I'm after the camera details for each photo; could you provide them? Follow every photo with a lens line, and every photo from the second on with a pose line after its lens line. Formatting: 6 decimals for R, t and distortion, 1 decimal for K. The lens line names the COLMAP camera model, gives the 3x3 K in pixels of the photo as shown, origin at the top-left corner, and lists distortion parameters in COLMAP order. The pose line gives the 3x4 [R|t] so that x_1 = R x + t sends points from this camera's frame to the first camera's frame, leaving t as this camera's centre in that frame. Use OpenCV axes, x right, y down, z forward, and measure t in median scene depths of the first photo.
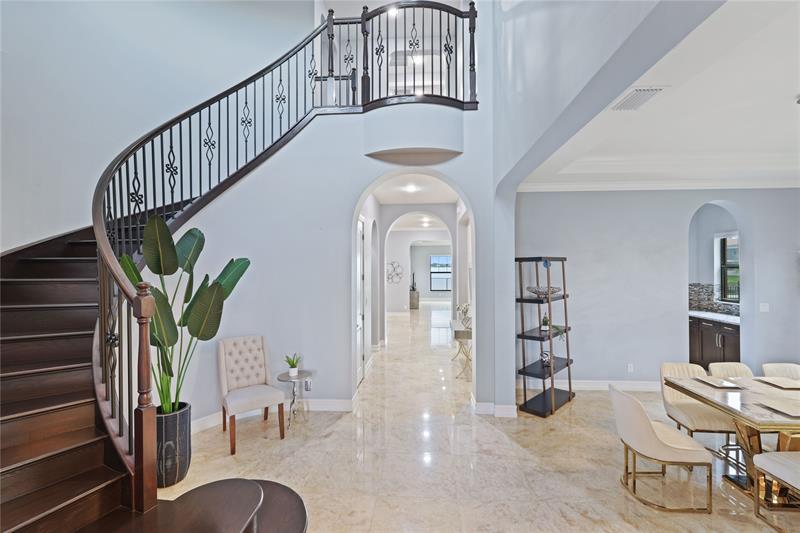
lens RADIAL K [[342.2, 0, 406.6], [0, 342.2, 264.6], [0, 0, 1]] dist [-0.003769, 0.000987]
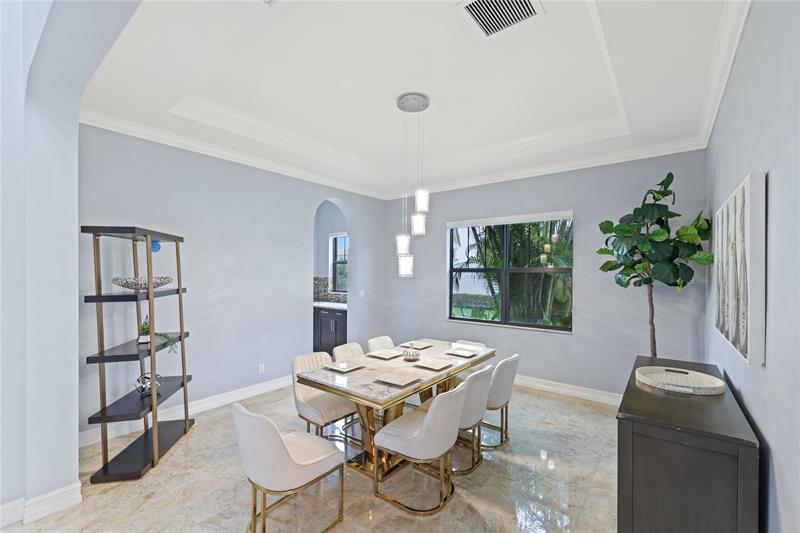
lens RADIAL K [[342.2, 0, 406.3], [0, 342.2, 269.3], [0, 0, 1]] dist [-0.003769, 0.000987]
pose [[0.560532, 0.008615, 0.828088, 0.141251], [-0.011345, 0.999932, -0.002723, 0.047163], [-0.828055, -0.007869, 0.560591, 0.212085]]
